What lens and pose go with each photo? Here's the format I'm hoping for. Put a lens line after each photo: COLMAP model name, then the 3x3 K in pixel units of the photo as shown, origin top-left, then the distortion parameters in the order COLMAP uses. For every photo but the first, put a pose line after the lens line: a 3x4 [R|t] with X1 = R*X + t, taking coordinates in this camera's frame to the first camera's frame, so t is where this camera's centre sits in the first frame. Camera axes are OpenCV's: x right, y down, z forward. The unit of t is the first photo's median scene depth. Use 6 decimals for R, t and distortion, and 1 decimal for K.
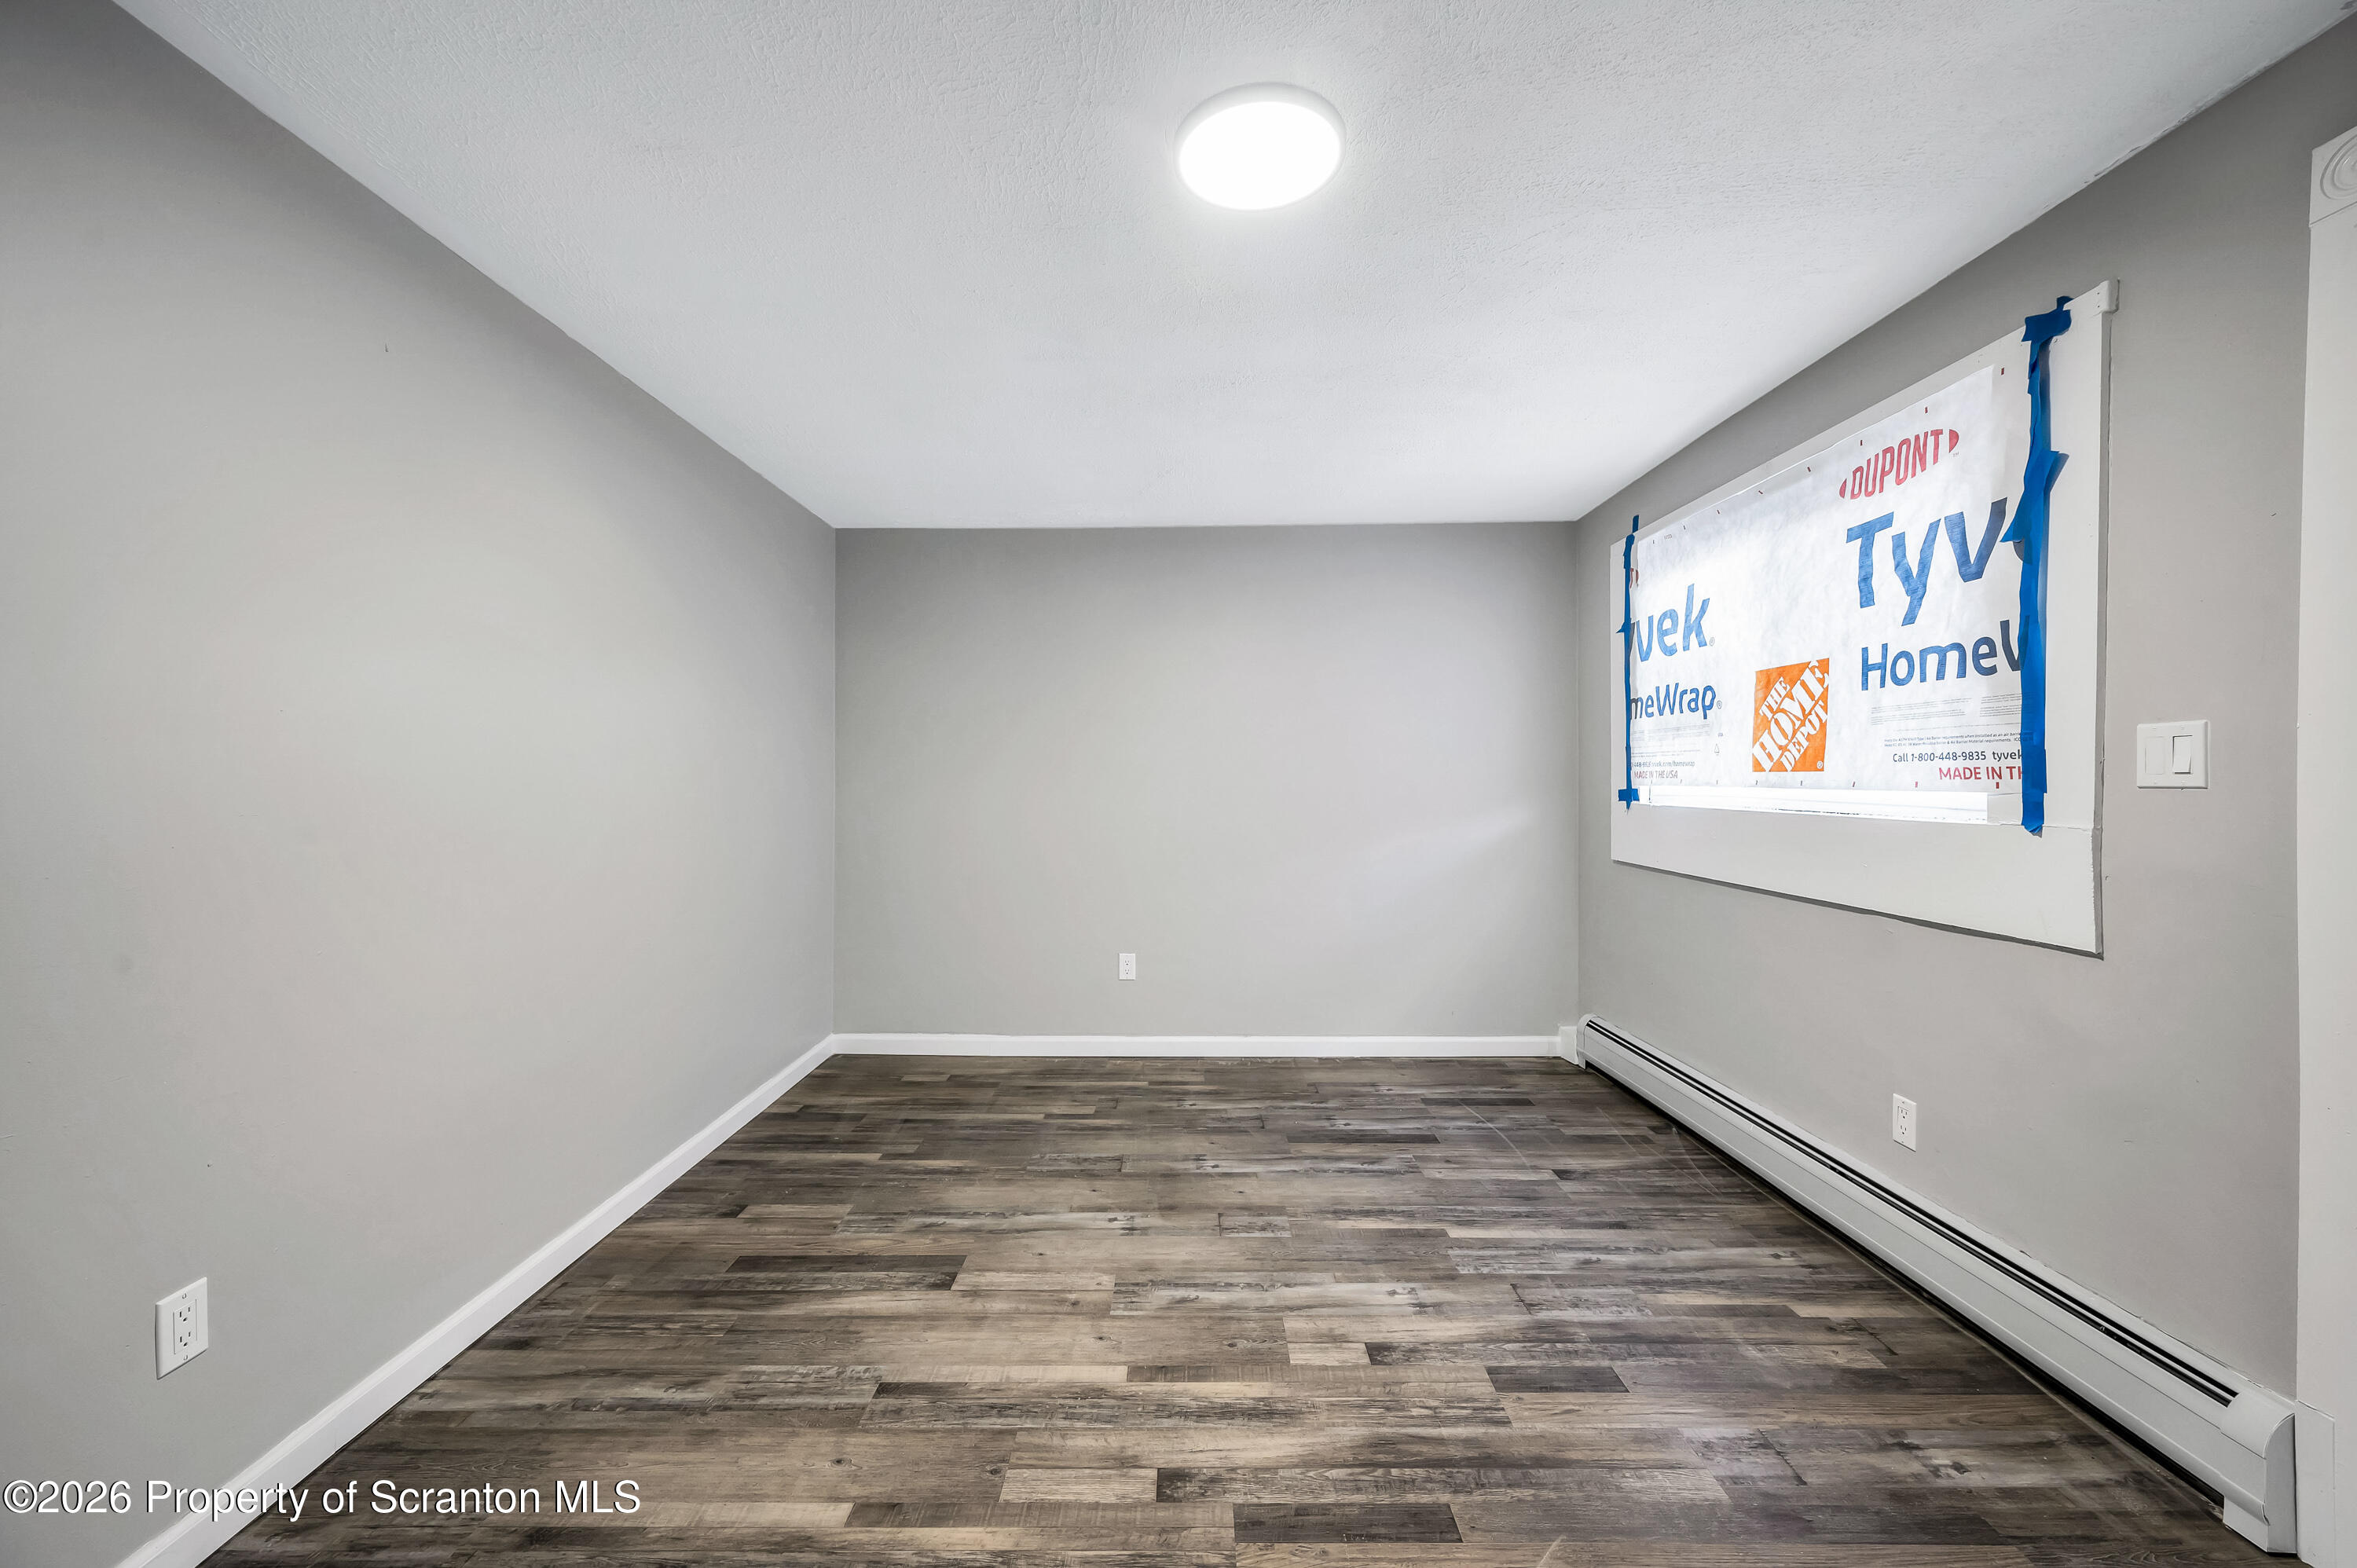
lens RADIAL K [[958.0, 0, 1178.5], [0, 958.0, 784.0], [0, 0, 1]] dist [-0.079841, 0.000065]
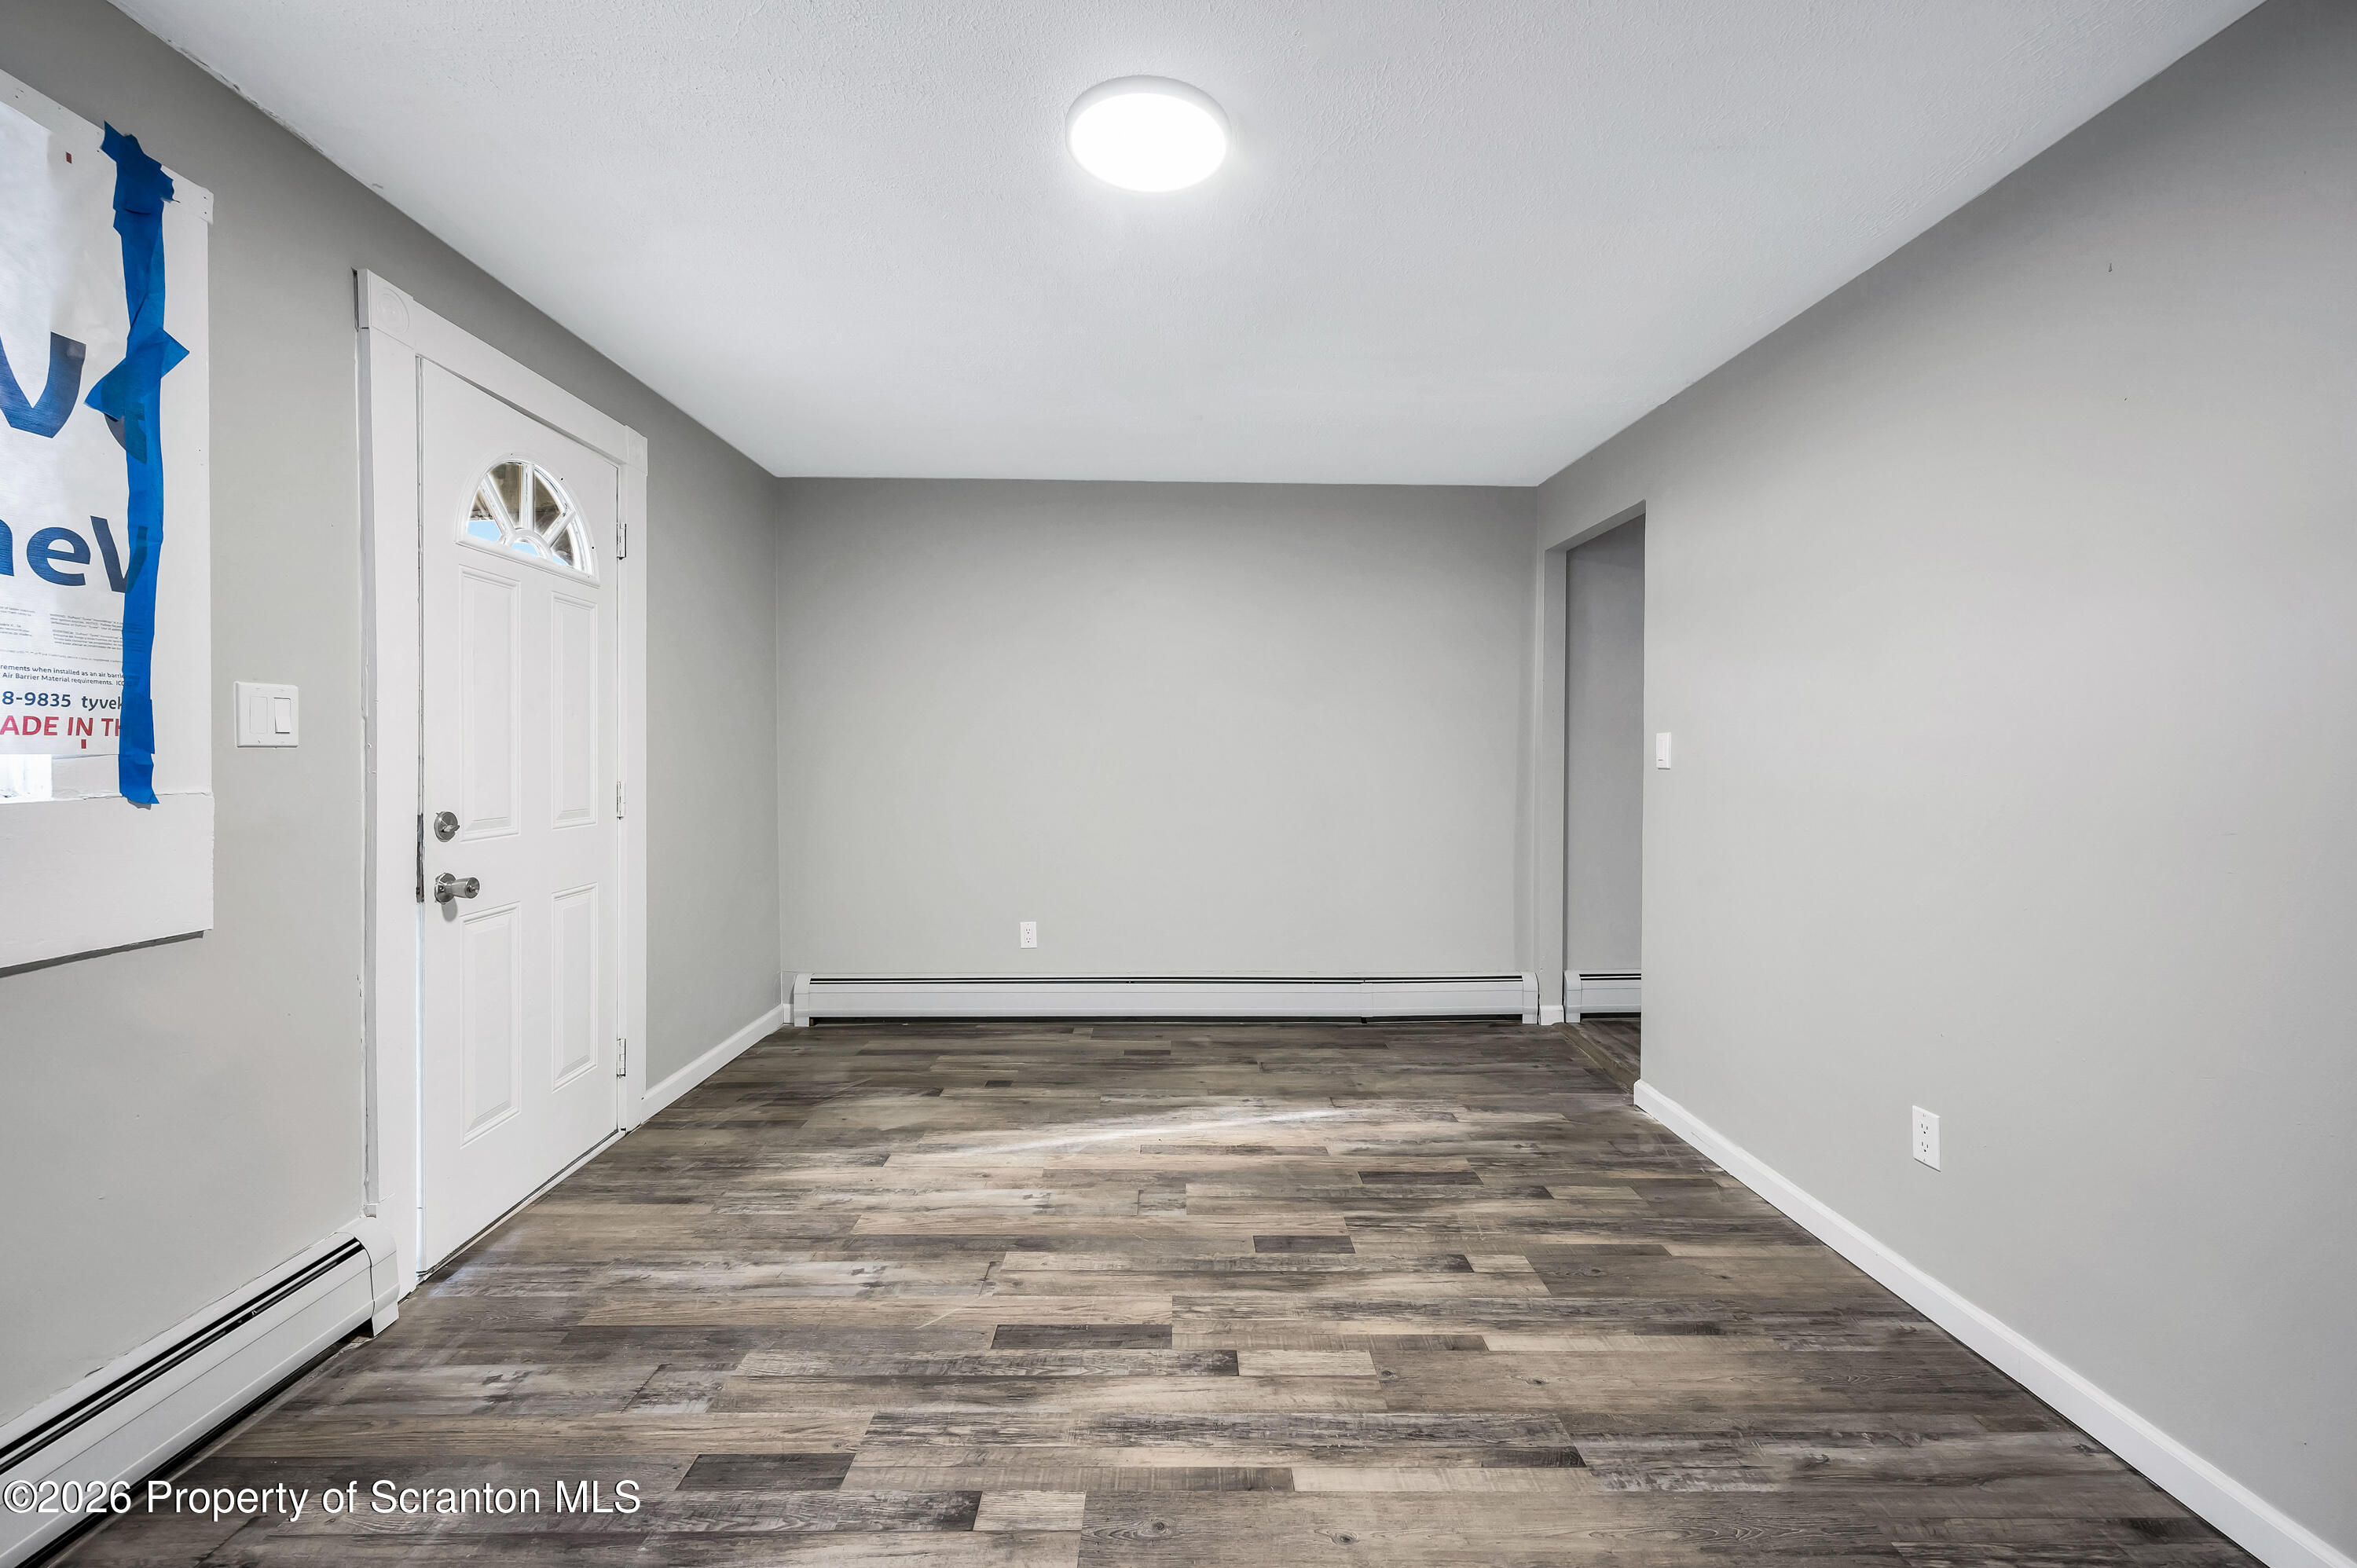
lens RADIAL K [[969.7, 0, 1178.5], [0, 969.7, 784.0], [0, 0, 1]] dist [0.000454, -0.000043]
pose [[-0.999909, -0.001587, -0.013387, 0.059006], [-0.002109, 0.999232, 0.039118, 0.001301], [0.013315, 0.039143, -0.999145, 1.909885]]
